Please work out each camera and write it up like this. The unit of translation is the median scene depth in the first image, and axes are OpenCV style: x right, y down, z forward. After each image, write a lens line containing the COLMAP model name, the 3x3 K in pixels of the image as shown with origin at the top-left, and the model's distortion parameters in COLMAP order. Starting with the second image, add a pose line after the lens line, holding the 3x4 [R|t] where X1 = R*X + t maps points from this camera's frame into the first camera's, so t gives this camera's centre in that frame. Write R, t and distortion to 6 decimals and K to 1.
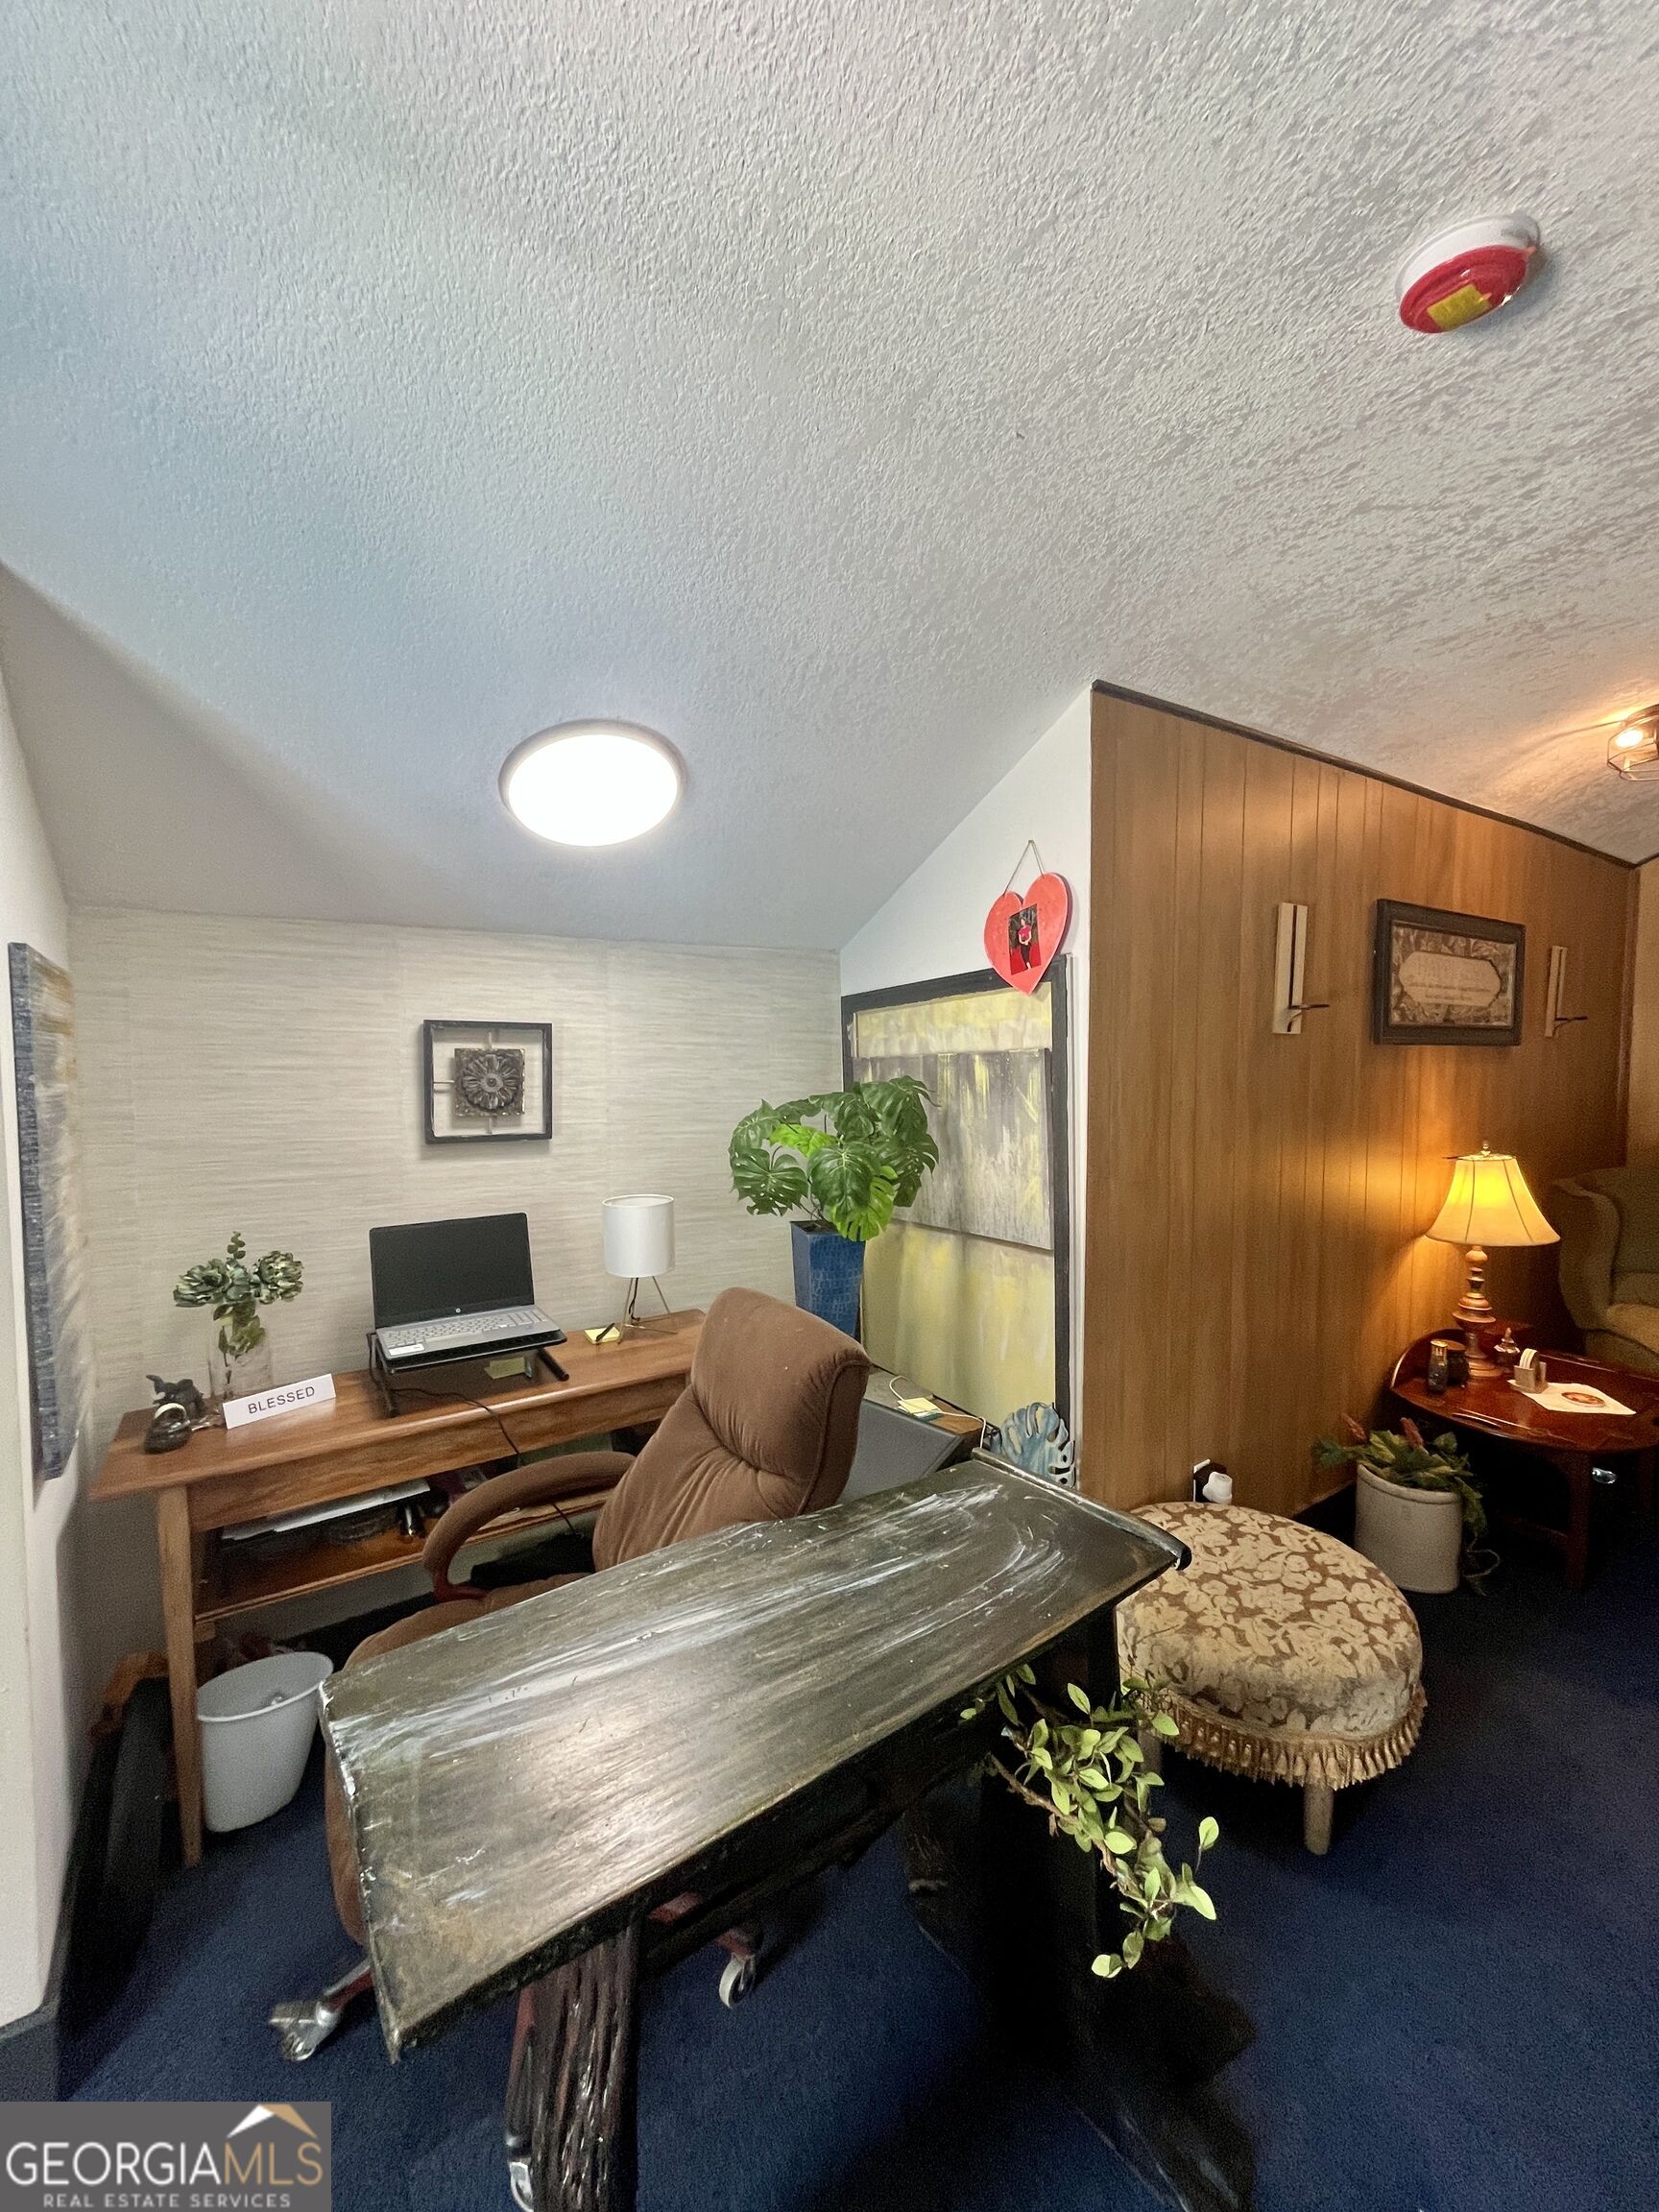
lens RADIAL K [[896.8, 0, 829.5], [0, 896.8, 1106.0], [0, 0, 1]] dist [-0.001452, -0.000151]
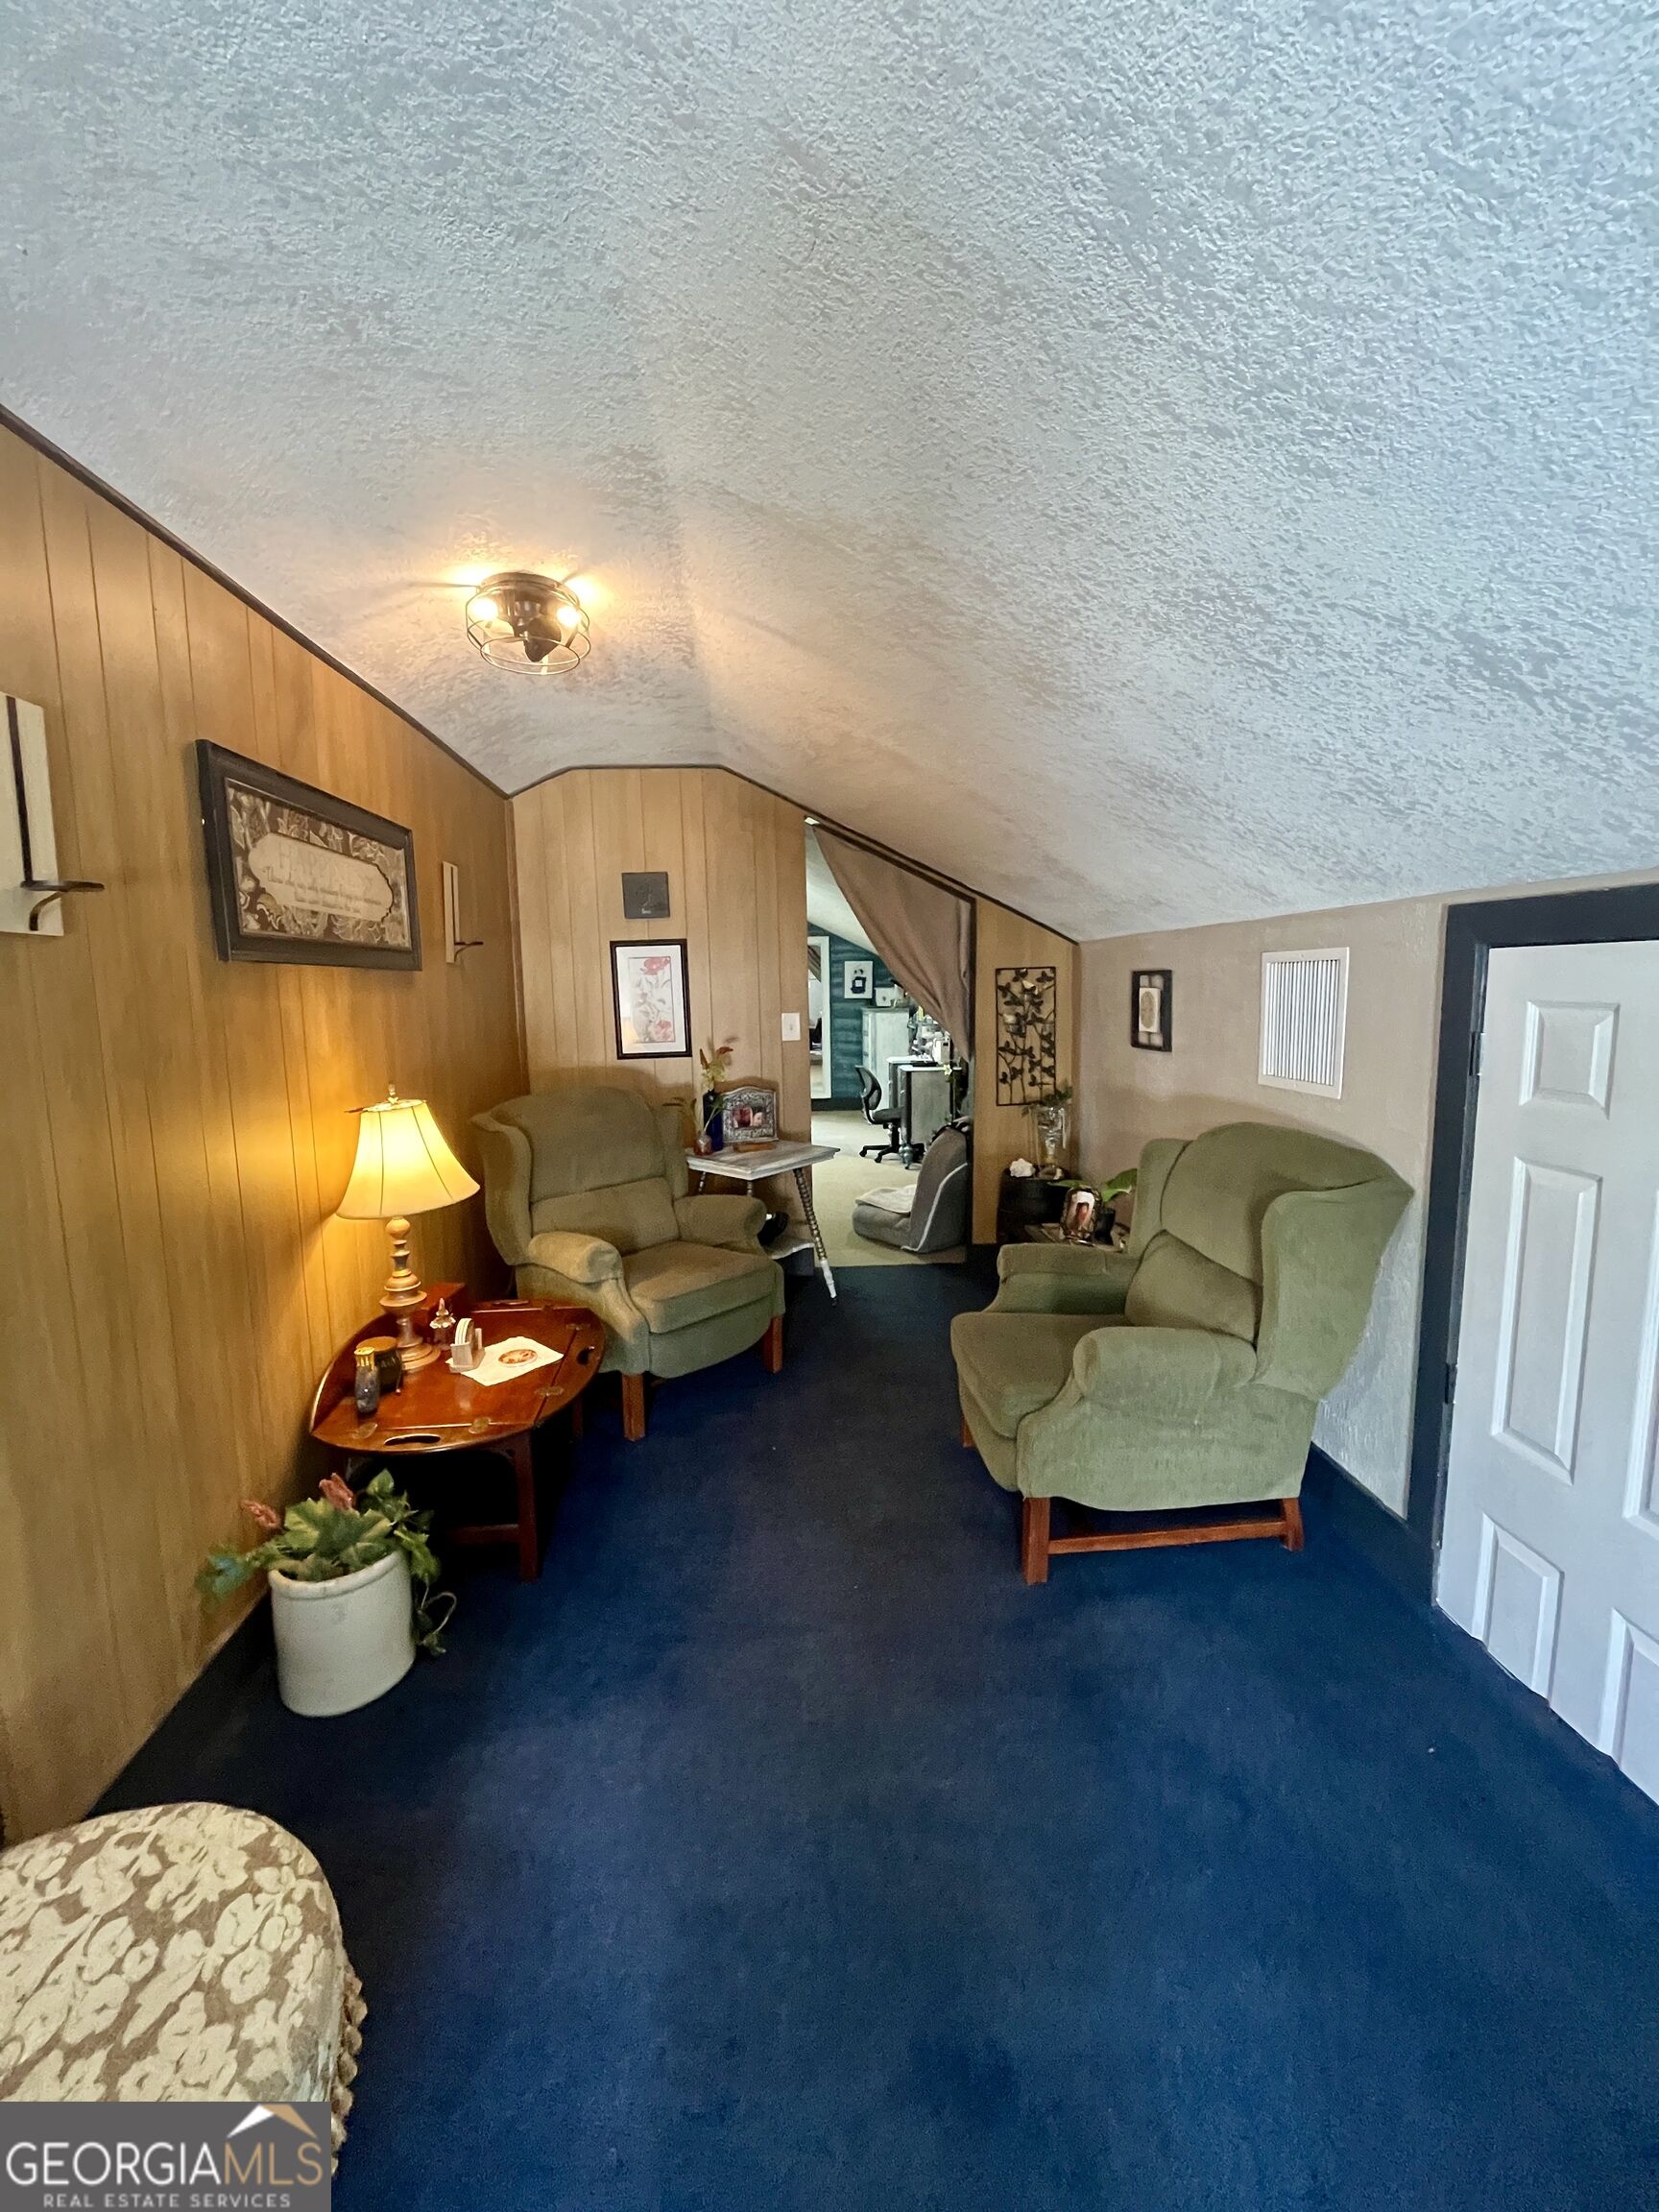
lens RADIAL K [[896.8, 0, 829.5], [0, 896.8, 1106.0], [0, 0, 1]] dist [-0.001452, -0.000151]
pose [[0.493883, -0.118997, 0.861347, 0.235259], [0.064152, 0.992878, 0.100384, 0.001527], [-0.867158, 0.005679, 0.498000, 0.261279]]
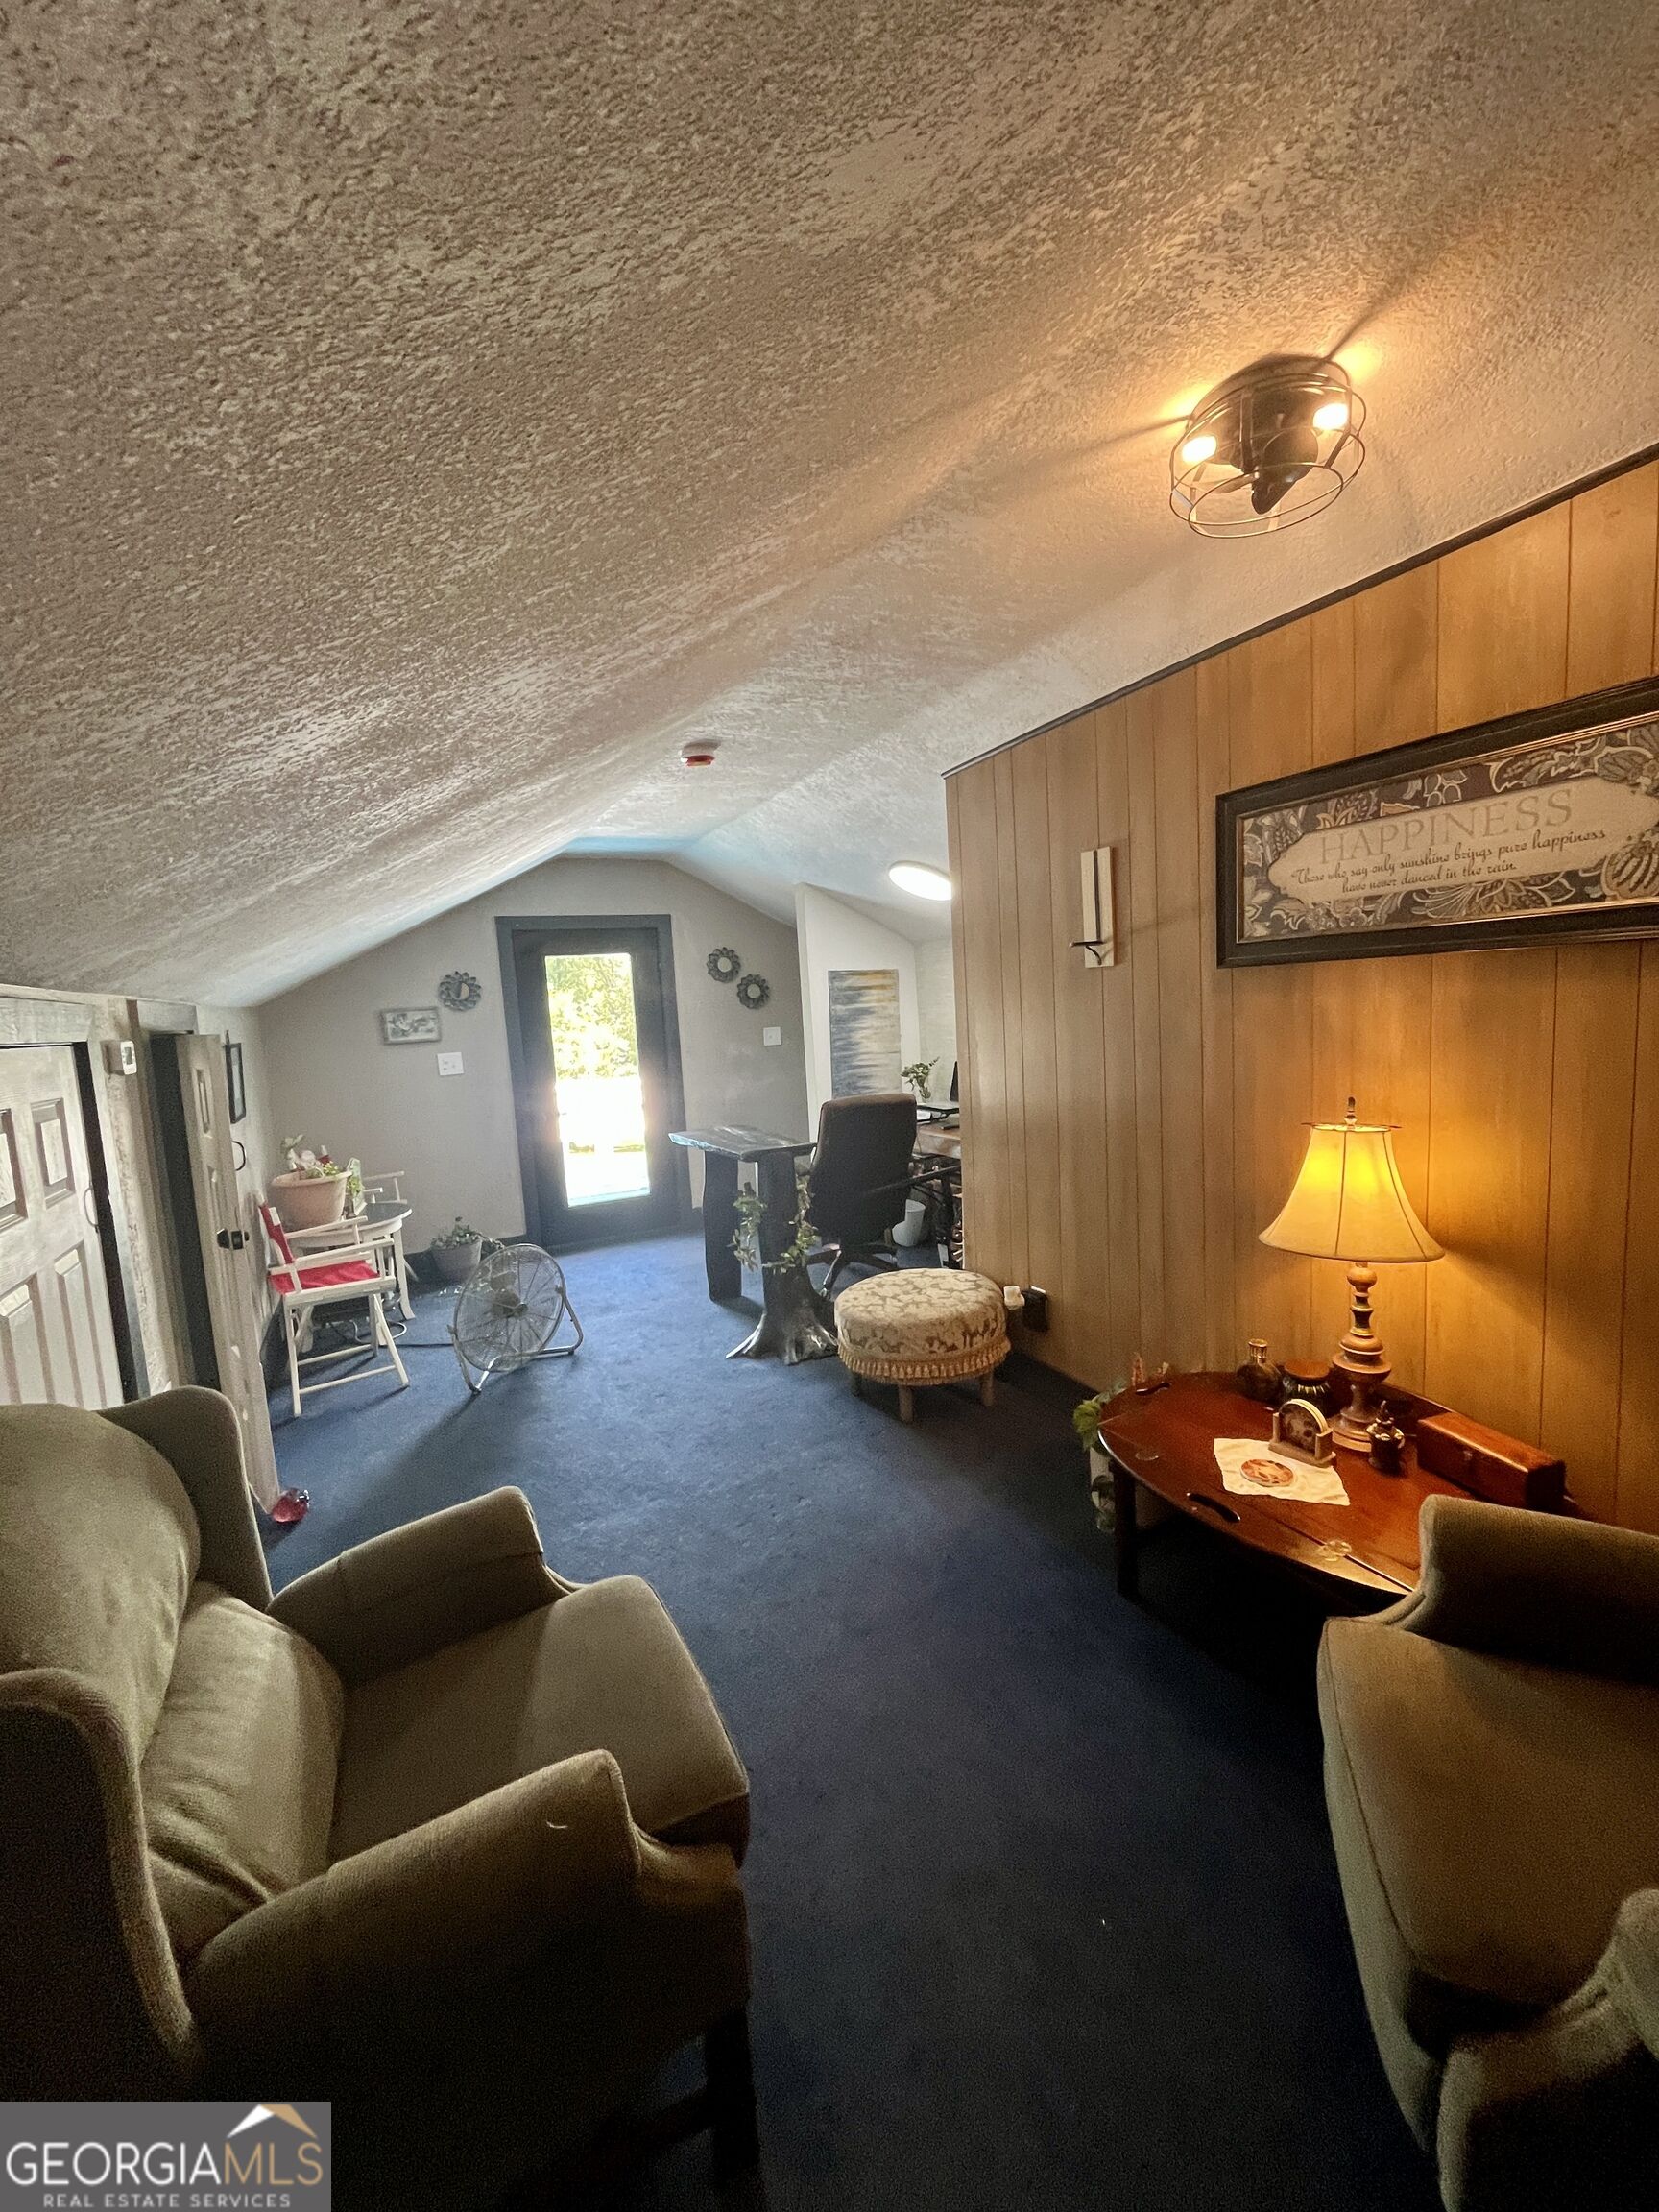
lens RADIAL K [[939.4, 0, 829.5], [0, 939.4, 1106.0], [0, 0, 1]] dist [-0.000579, -0.000060]
pose [[-0.137567, 0.127125, -0.982301, 1.537325], [-0.002199, 0.991688, 0.128647, -0.050972], [0.990490, 0.019857, -0.136144, 0.735520]]
